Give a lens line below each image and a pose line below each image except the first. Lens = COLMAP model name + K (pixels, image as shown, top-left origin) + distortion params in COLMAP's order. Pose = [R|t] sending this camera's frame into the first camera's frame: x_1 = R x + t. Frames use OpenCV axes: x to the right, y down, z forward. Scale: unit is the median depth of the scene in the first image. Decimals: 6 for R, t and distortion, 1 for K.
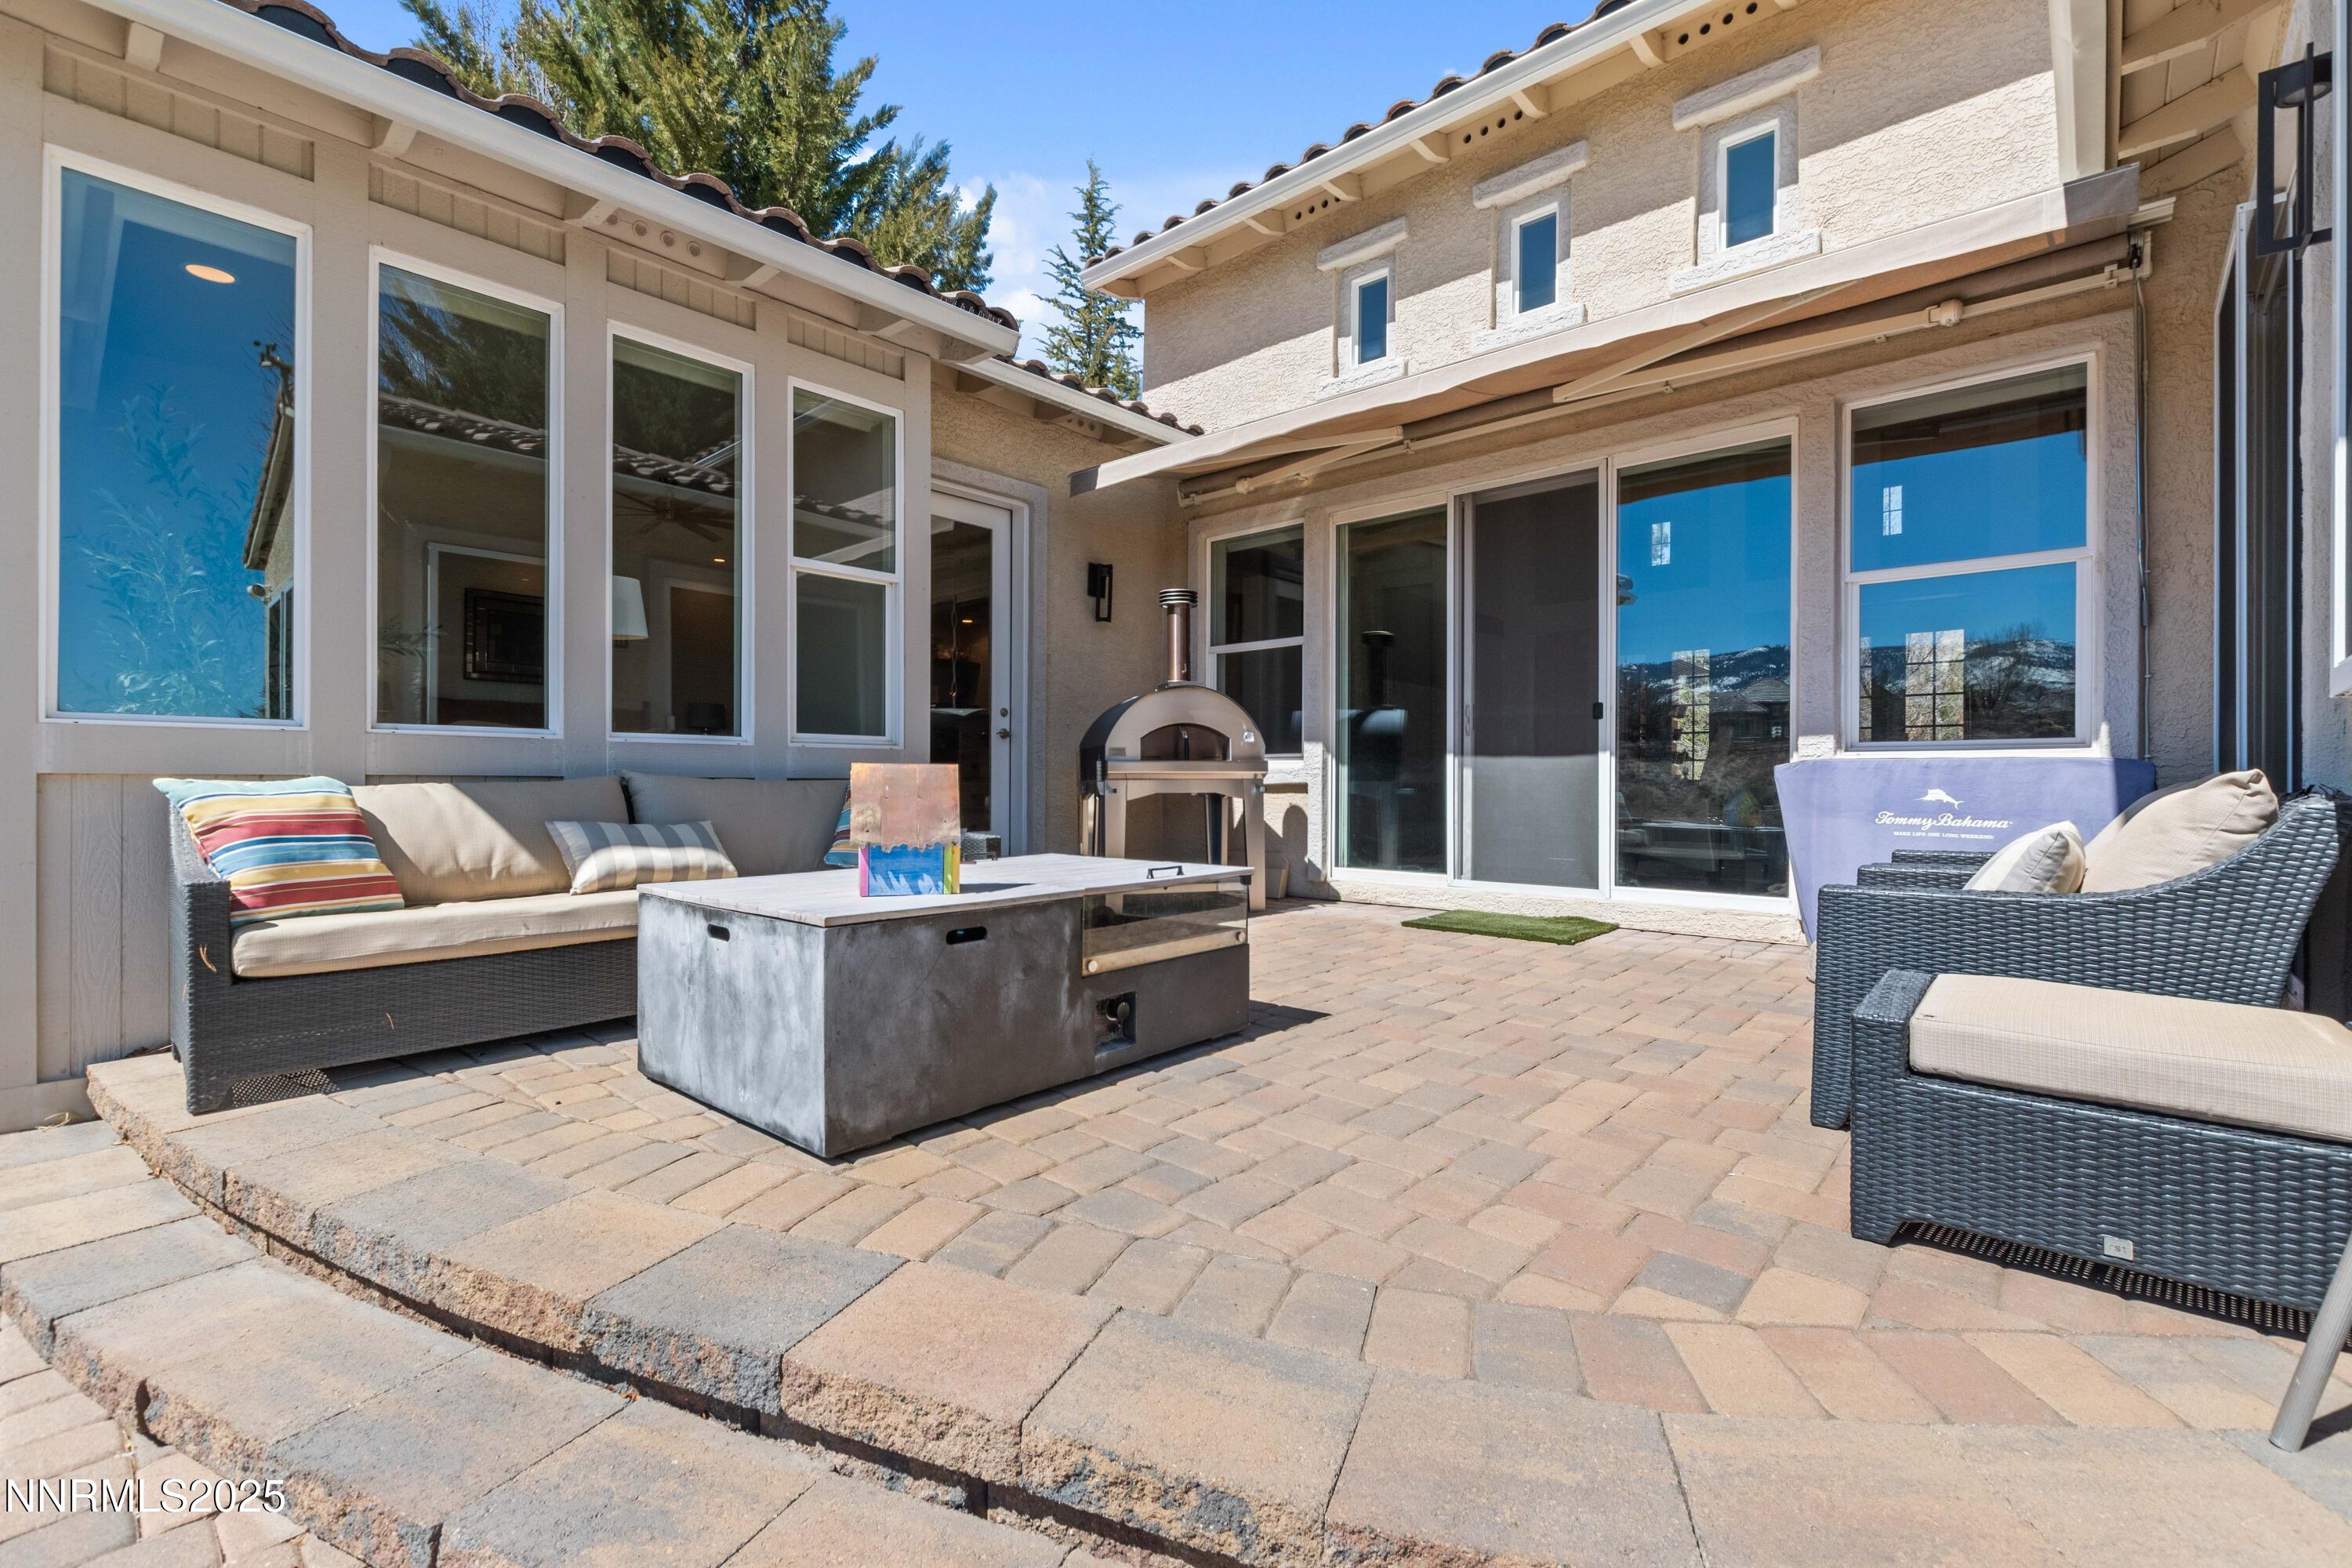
lens RADIAL K [[1014.3, 0, 1182.2], [0, 1014.3, 789.1], [0, 0, 1]] dist [0.002058, -0.000681]
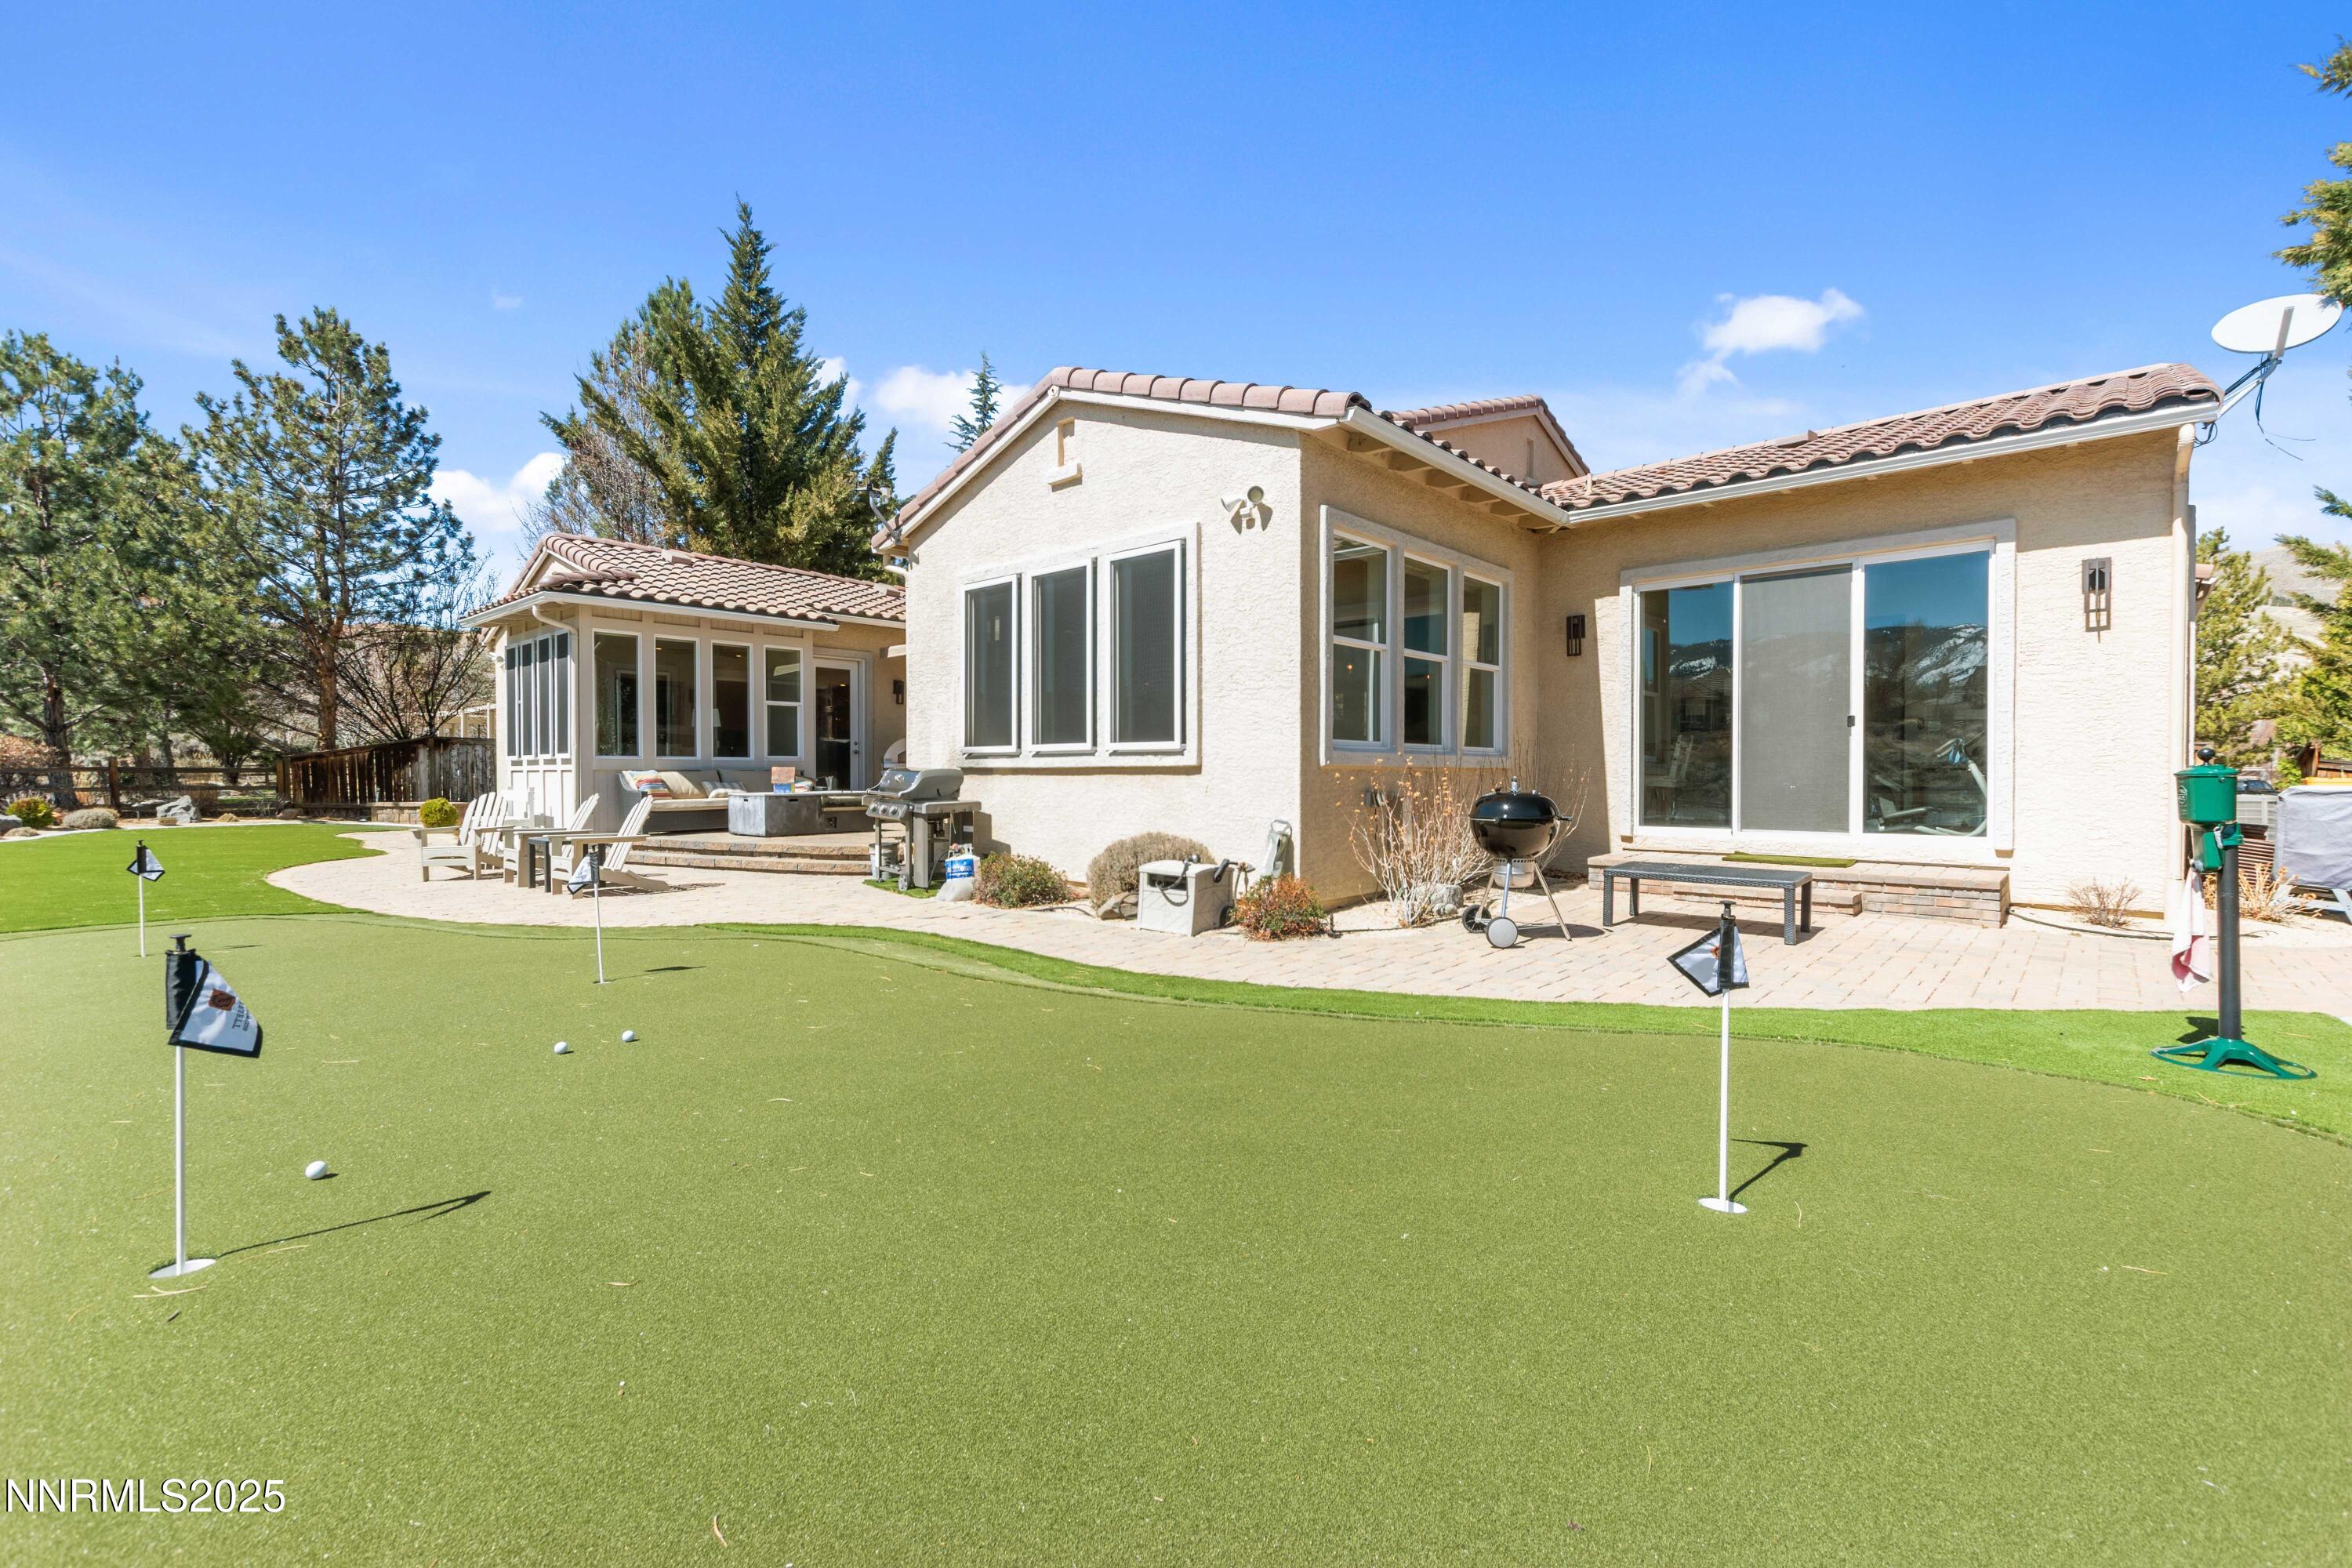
lens RADIAL K [[1014.3, 0, 1182.2], [0, 1014.3, 789.1], [0, 0, 1]] dist [0.002058, -0.000681]
pose [[0.999942, -0.004949, -0.009553, 1.170335], [0.005031, 0.999950, 0.008601, 0.034517], [0.009510, -0.008649, 0.999917, -2.671679]]
